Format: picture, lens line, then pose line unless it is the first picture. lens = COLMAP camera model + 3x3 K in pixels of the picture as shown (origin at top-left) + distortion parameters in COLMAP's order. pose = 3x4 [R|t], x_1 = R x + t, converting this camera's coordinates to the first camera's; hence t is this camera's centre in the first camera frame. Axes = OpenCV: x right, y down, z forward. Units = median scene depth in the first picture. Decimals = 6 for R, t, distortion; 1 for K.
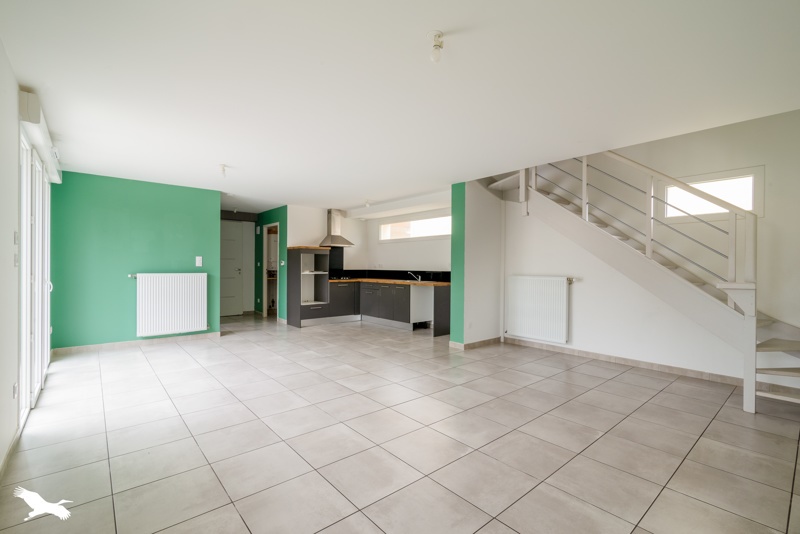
lens RADIAL K [[368.6, 0, 403.8], [0, 368.6, 260.7], [0, 0, 1]] dist [-0.000072, 0.000052]
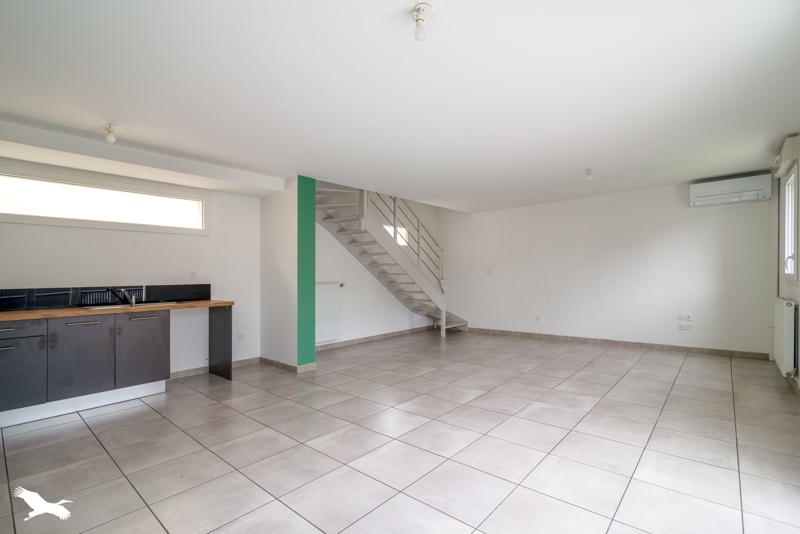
lens RADIAL K [[375.0, 0, 402.7], [0, 375.0, 270.6], [0, 0, 1]] dist [-0.000425, -0.000119]
pose [[-0.151313, 0.010047, 0.988435, -1.078801], [0.004948, 0.999944, -0.009407, 0.021951], [-0.988474, 0.003467, -0.151354, 1.320278]]
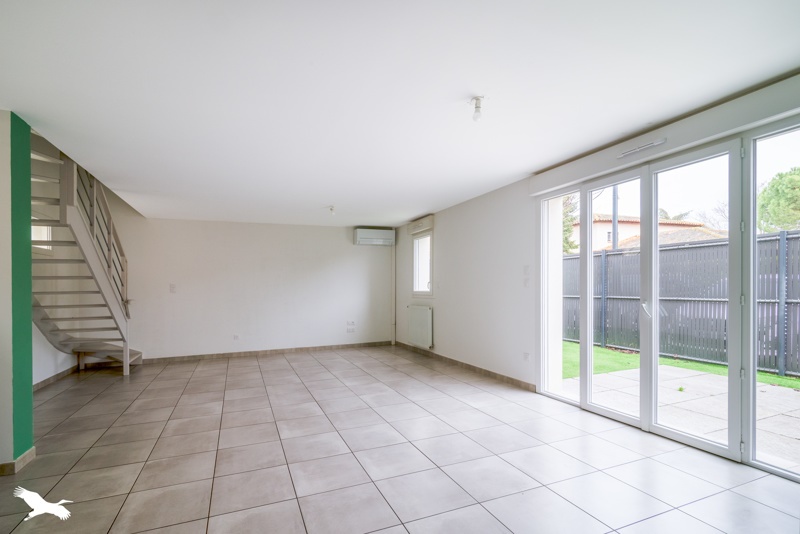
lens RADIAL K [[381.9, 0, 399.5], [0, 381.9, 290.7], [0, 0, 1]] dist [-0.001041, -0.000204]
pose [[-0.952663, 0.004967, 0.303988, -0.681153], [0.005512, 0.999984, 0.000937, 0.019489], [-0.303979, 0.002568, -0.952675, 1.914016]]
